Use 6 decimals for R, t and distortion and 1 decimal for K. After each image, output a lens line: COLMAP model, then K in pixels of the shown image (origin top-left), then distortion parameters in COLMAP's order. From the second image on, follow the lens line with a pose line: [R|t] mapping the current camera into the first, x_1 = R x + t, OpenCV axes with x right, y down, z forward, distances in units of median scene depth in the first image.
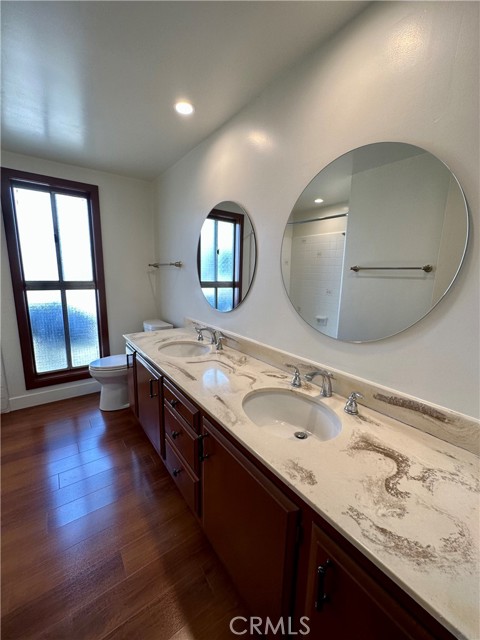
lens RADIAL K [[255.0, 0, 240.0], [0, 255.0, 320.0], [0, 0, 1]] dist [-0.001675, 0.000476]
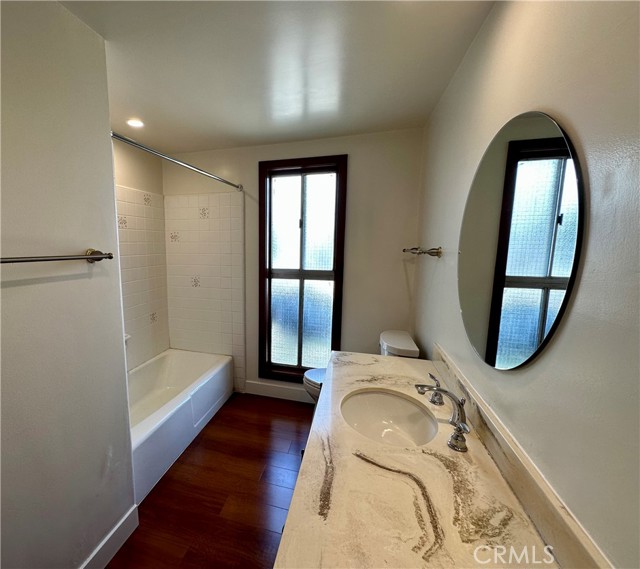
lens RADIAL K [[281.7, 0, 318.8], [0, 281.7, 279.3], [0, 0, 1]] dist [-0.001699, -0.000273]
pose [[0.594011, 0.094816, -0.798850, 0.136075], [-0.136873, 0.990463, 0.015782, -0.145522], [0.792727, 0.099966, 0.601324, 0.458711]]
